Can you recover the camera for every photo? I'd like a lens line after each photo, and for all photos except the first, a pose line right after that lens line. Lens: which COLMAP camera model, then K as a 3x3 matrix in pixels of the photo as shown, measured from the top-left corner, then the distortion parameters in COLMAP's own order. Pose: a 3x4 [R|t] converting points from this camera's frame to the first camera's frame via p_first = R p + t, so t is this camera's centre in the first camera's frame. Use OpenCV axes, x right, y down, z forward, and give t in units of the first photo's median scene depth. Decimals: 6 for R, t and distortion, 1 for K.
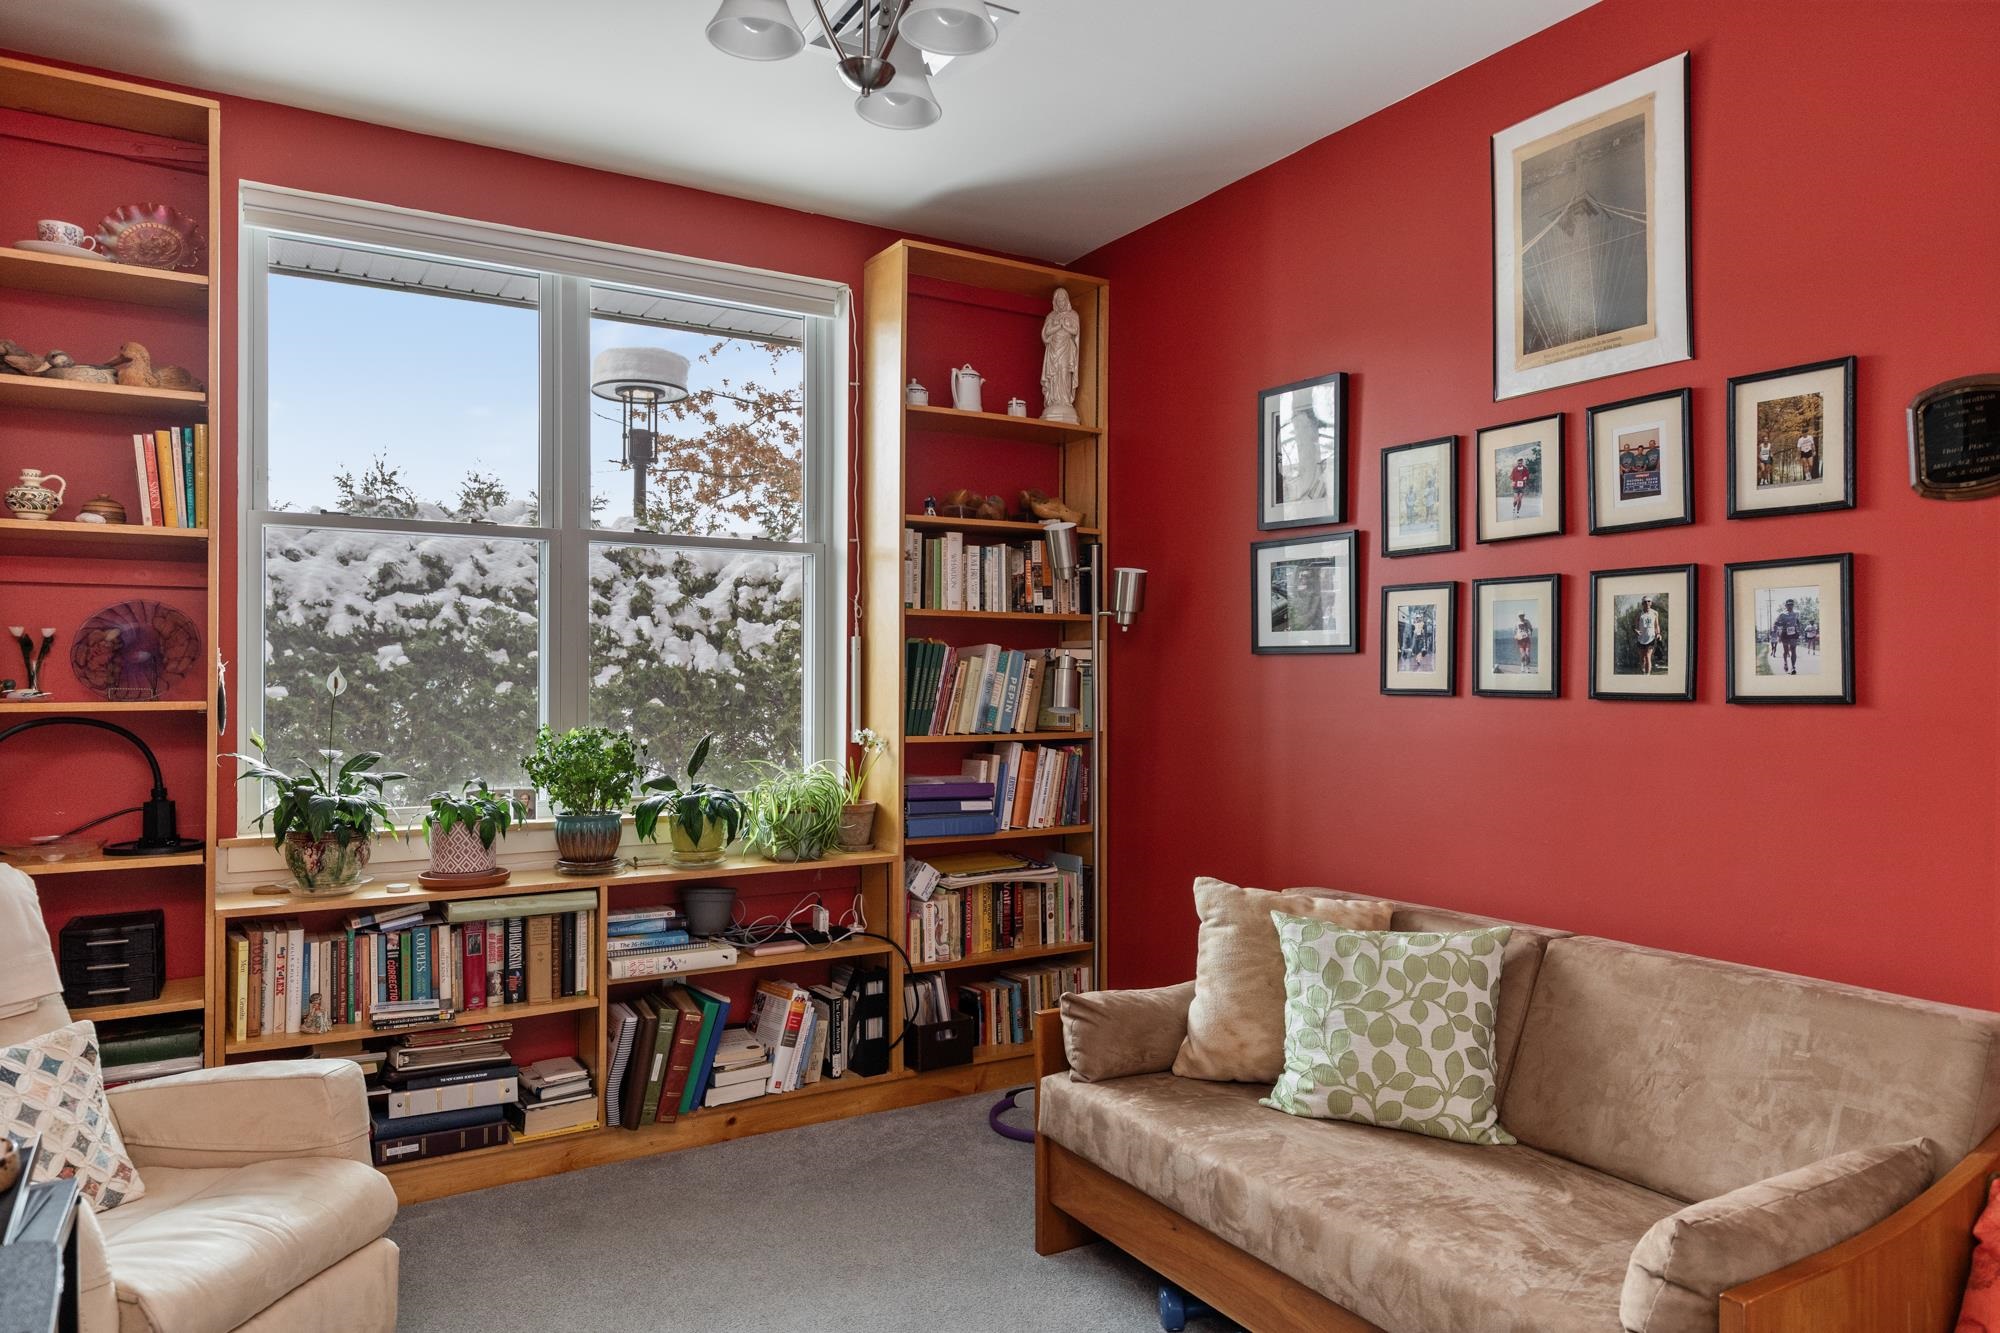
lens RADIAL K [[1275.0, 0, 997.4], [0, 1275.0, 636.1], [0, 0, 1]] dist [-0.001956, -0.002302]
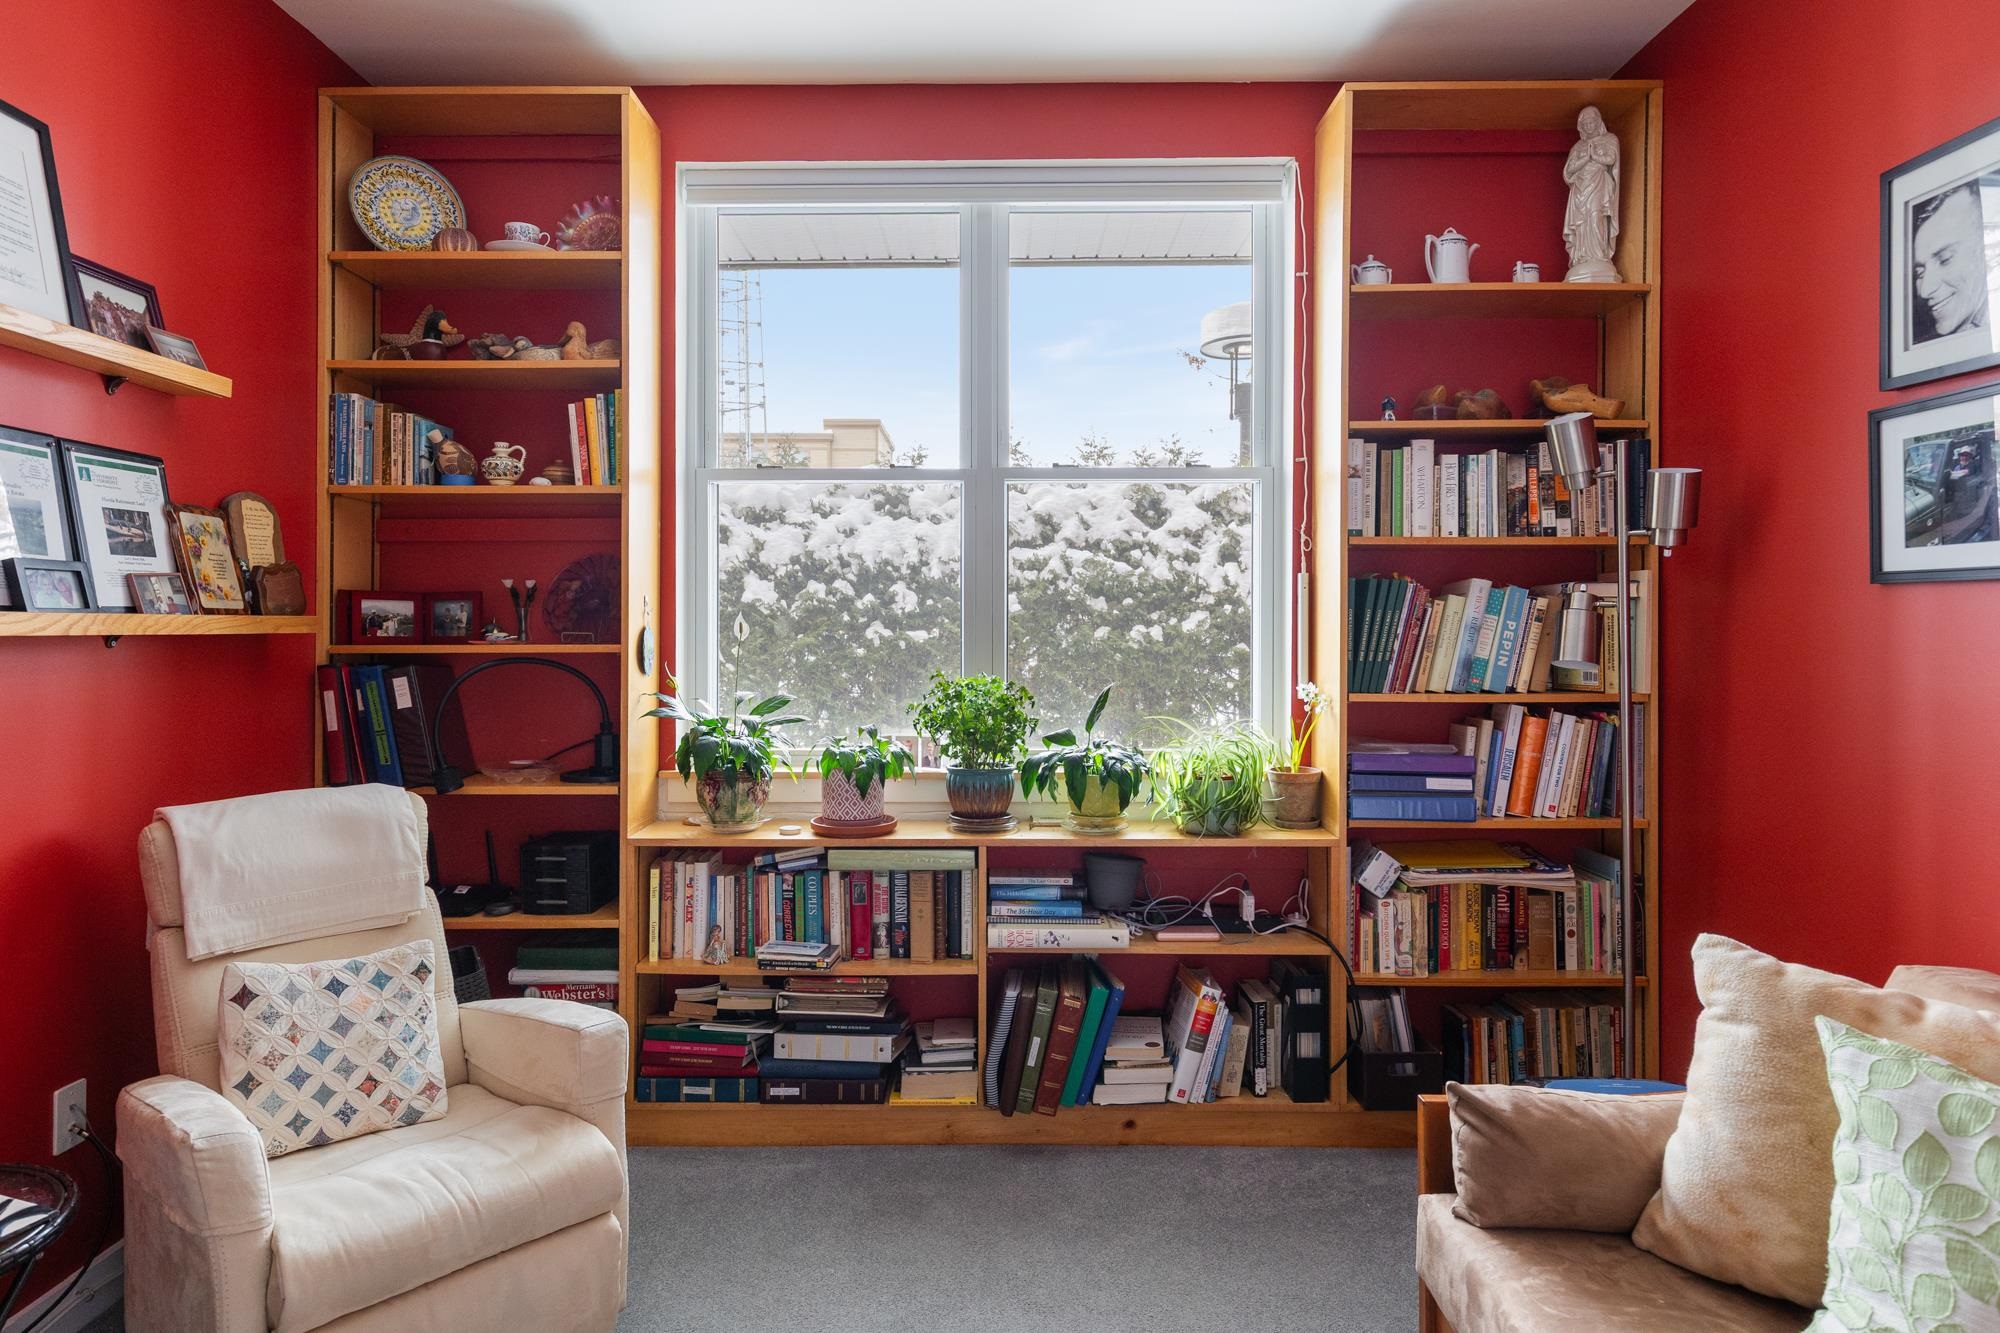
lens RADIAL K [[1158.0, 0, 998.9], [0, 1158.0, 609.0], [0, 0, 1]] dist [0.007604, -0.003155]
pose [[0.848059, -0.007859, -0.529843, 0.143159], [0.018611, 0.999715, 0.014961, 0.010109], [0.529574, -0.022549, 0.847964, 0.278668]]
